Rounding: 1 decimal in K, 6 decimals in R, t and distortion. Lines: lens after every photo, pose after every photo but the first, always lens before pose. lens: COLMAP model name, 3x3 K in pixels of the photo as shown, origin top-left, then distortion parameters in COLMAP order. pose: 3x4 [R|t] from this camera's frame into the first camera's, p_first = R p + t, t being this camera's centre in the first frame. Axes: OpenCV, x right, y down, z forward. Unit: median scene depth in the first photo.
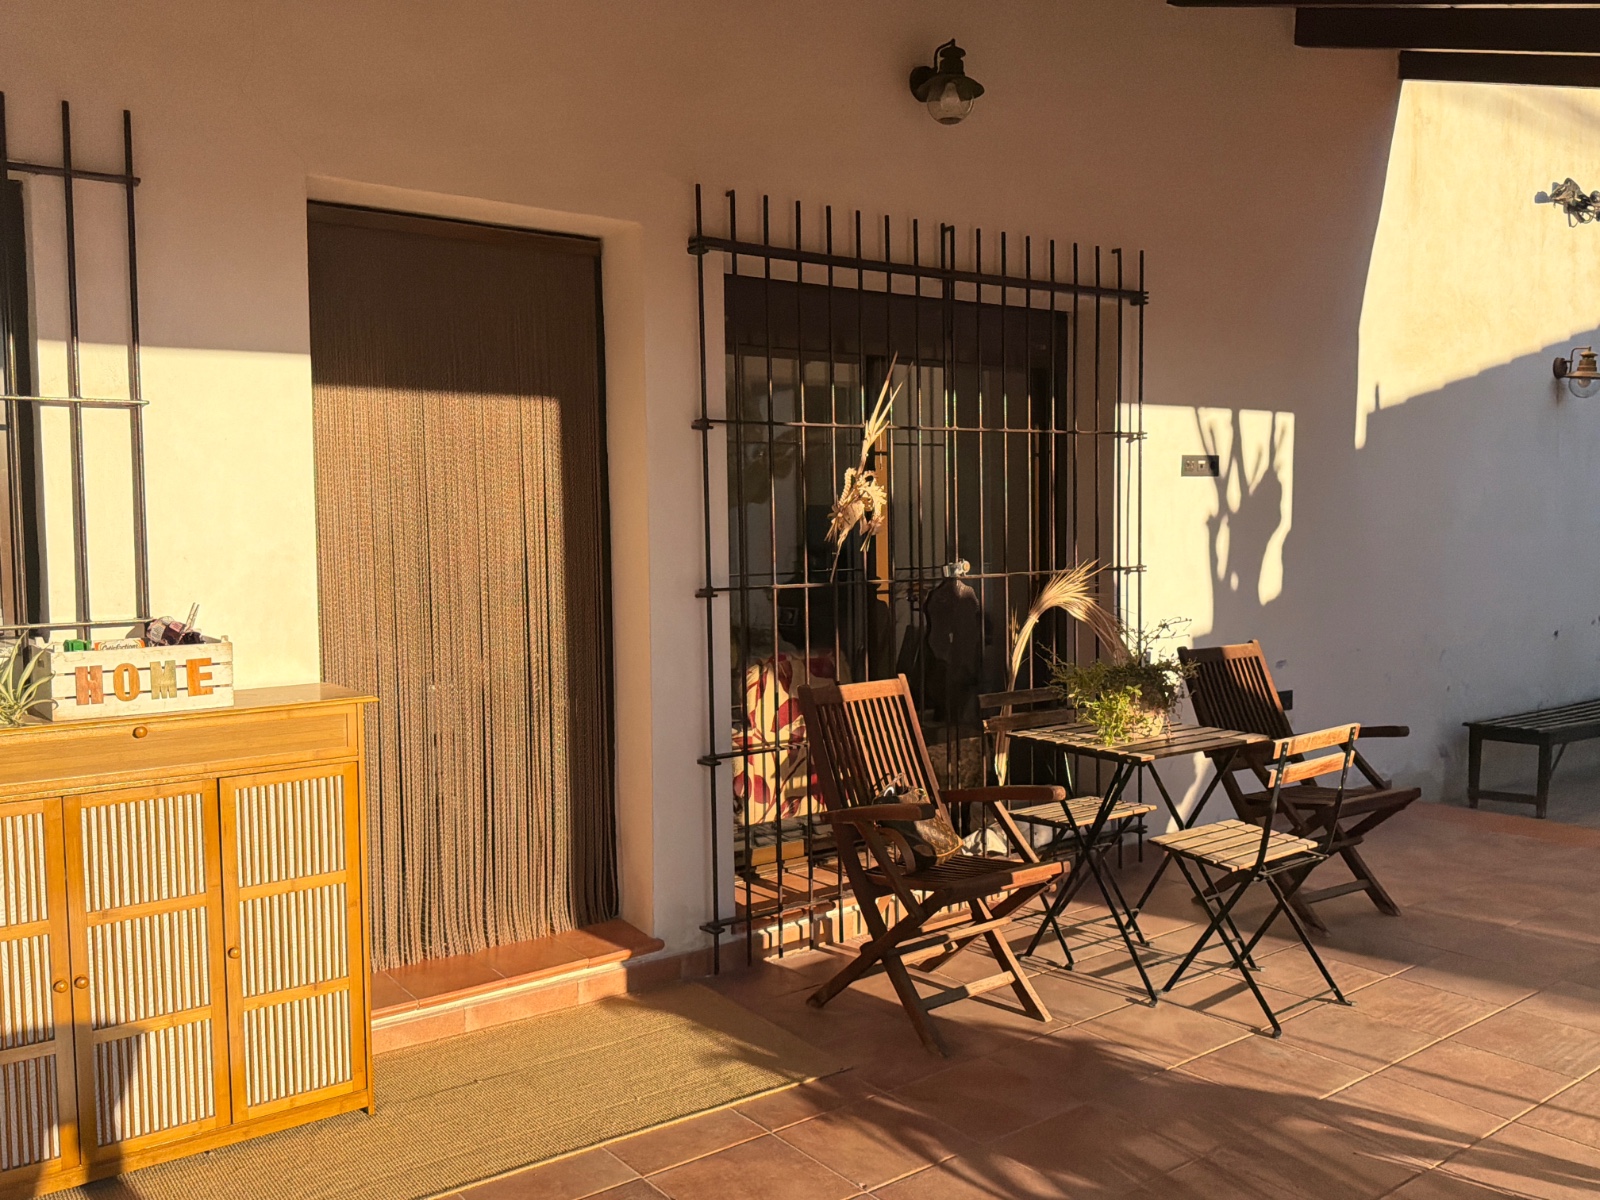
lens RADIAL K [[1373.0, 0, 802.0], [0, 1373.0, 600.4], [0, 0, 1]] dist [0.111450, -0.177174]
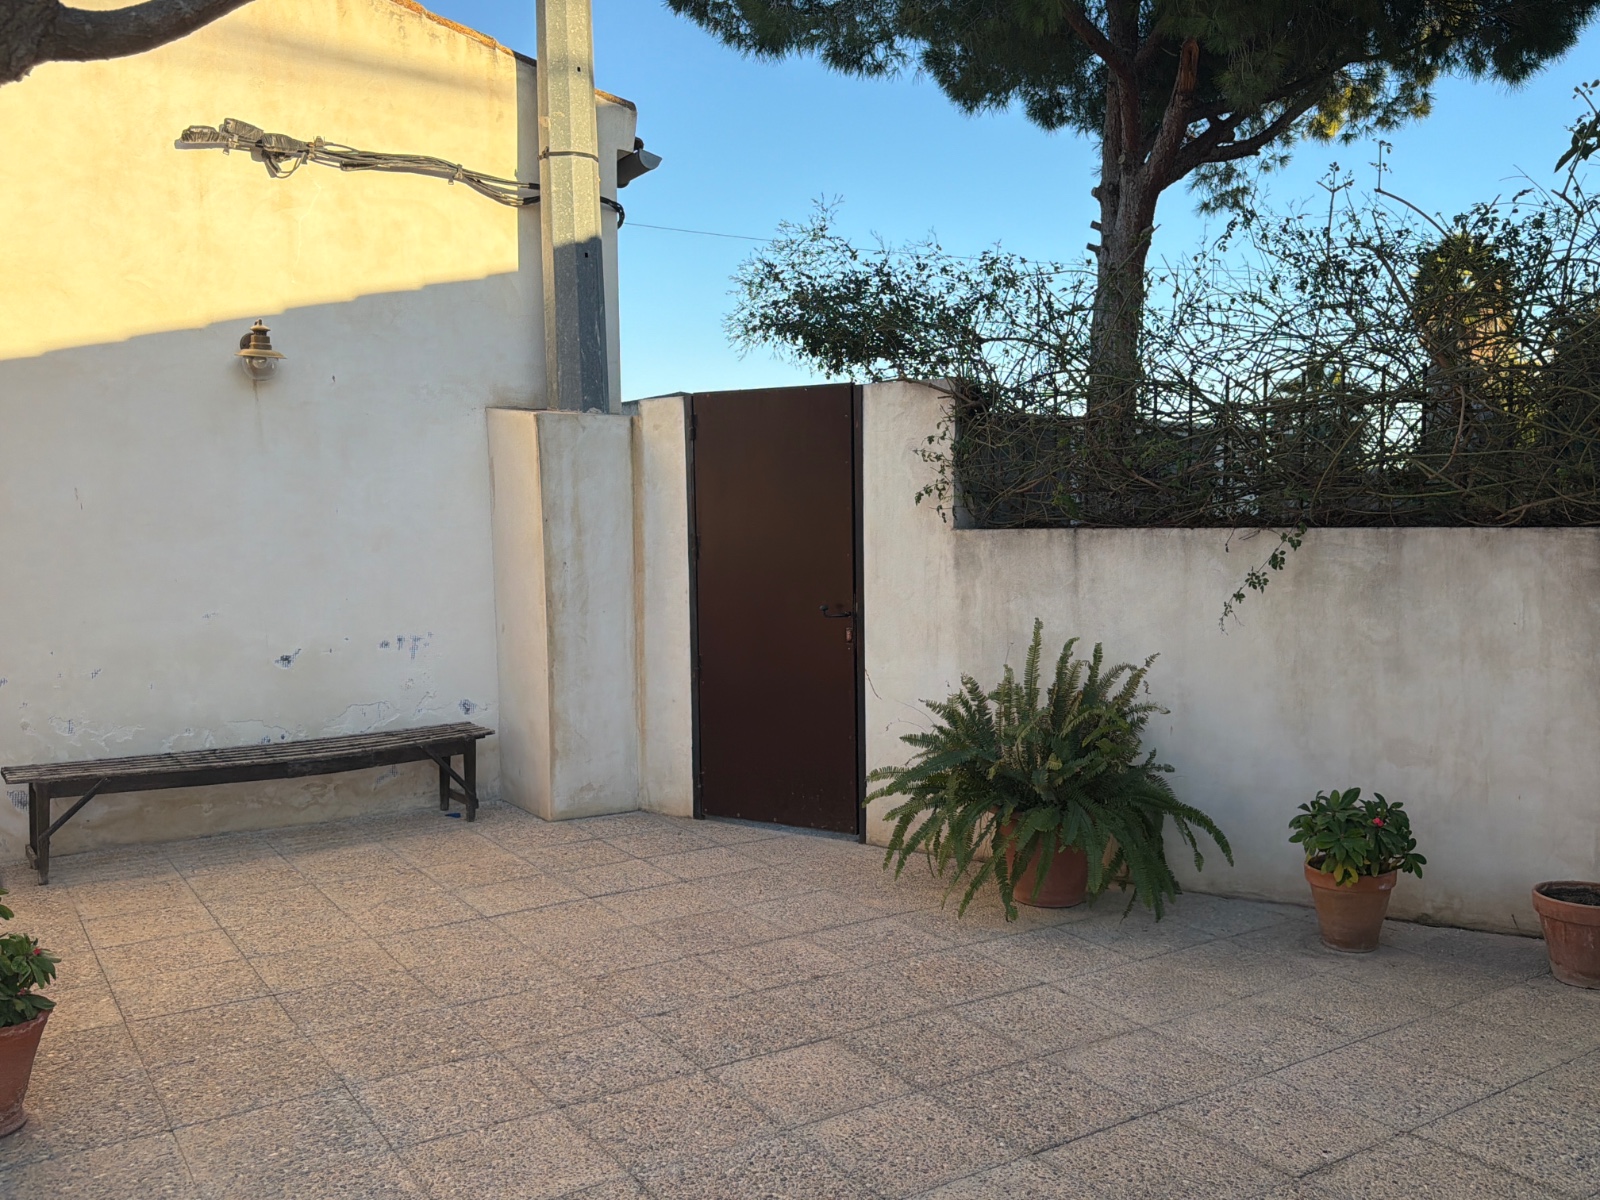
lens RADIAL K [[1373.0, 0, 801.6], [0, 1373.0, 601.6], [0, 0, 1]] dist [0.111450, -0.177174]
pose [[0.996430, 0.005264, -0.084259, 1.540980], [-0.004769, 0.999970, 0.006079, -0.029733], [0.084289, -0.005656, 0.996425, 0.300994]]
